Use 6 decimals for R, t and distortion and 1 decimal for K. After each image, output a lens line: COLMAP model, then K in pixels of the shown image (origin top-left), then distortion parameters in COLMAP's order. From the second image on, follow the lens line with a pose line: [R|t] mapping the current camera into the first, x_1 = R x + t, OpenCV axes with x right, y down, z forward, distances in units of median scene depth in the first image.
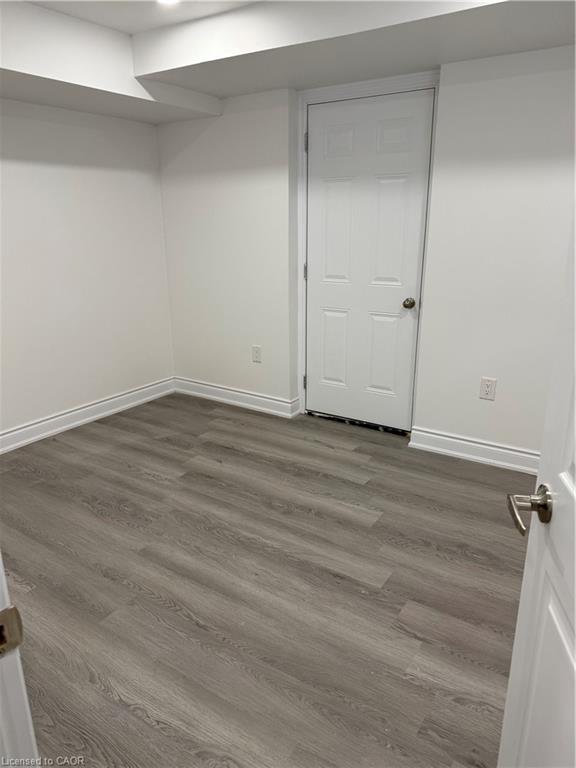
lens RADIAL K [[539.1, 0, 283.3], [0, 539.1, 379.8], [0, 0, 1]] dist [0.062805, -0.084419]
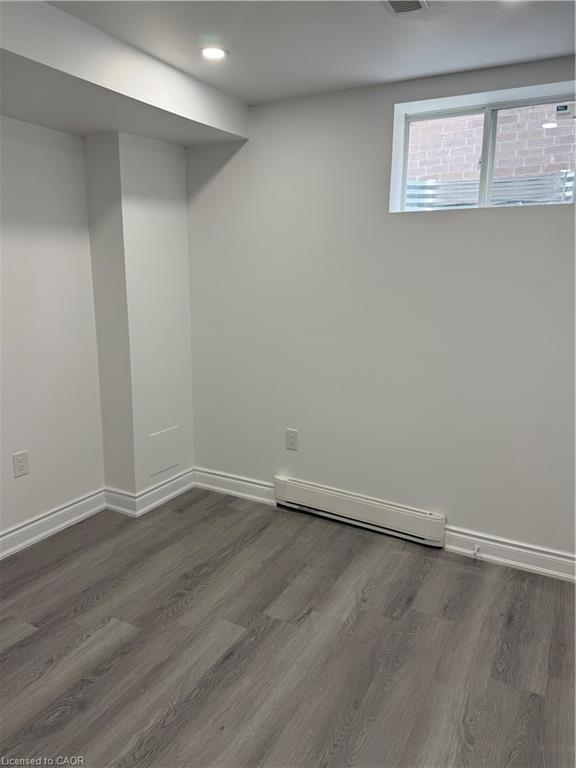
lens RADIAL K [[539.1, 0, 285.2], [0, 539.1, 391.5], [0, 0, 1]] dist [0.062805, -0.084419]
pose [[-0.089586, -0.206538, 0.974329, -0.679418], [0.278863, 0.933933, 0.223616, -0.230025], [-0.956143, 0.291737, -0.026072, 0.746048]]
